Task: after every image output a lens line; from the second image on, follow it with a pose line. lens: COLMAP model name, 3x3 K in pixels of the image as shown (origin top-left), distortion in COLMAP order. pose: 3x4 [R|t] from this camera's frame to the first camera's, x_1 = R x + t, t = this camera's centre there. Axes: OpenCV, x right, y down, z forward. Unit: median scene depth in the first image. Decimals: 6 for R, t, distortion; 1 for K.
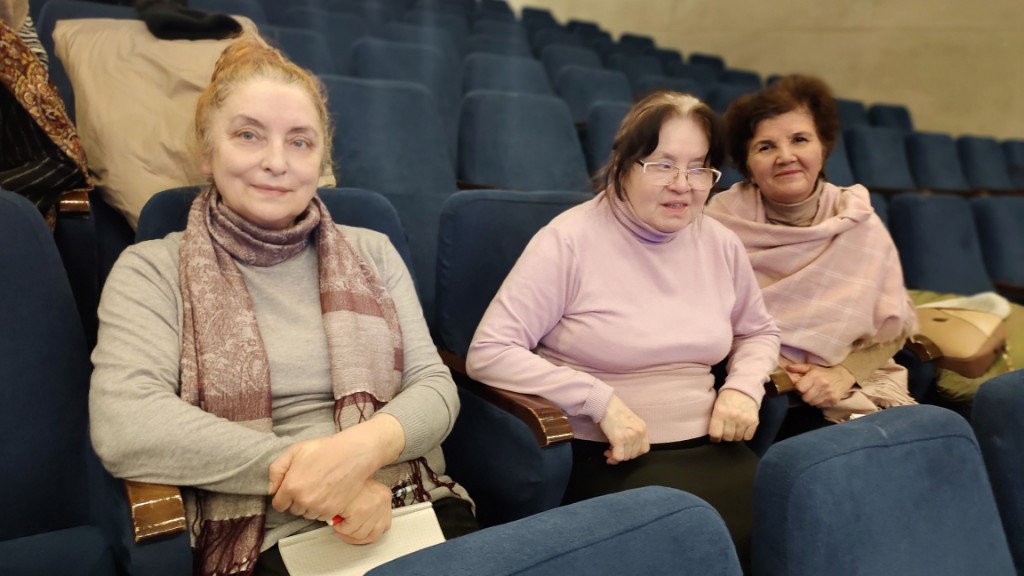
lens RADIAL K [[741.3, 0, 512.0], [0, 741.3, 288.0], [0, 0, 1]] dist [0.010146, 0.005530]
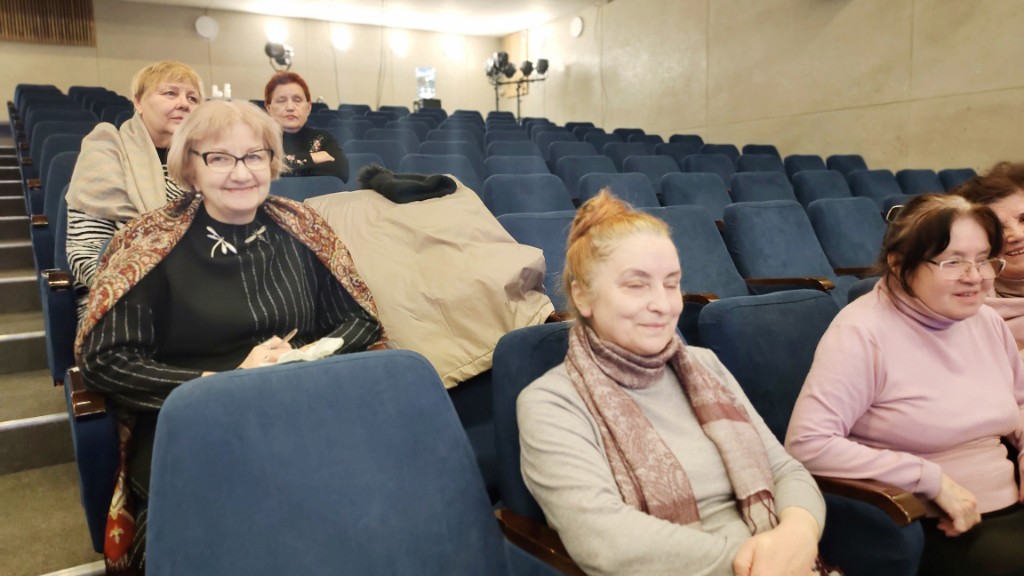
lens RADIAL K [[738.8, 0, 512.0], [0, 738.8, 288.0], [0, 0, 1]] dist [0.127271, -0.166600]
pose [[0.992362, -0.121214, -0.022915, -0.442712], [0.116921, 0.983421, -0.138611, -0.042656], [0.039336, 0.134873, 0.990082, -0.171584]]
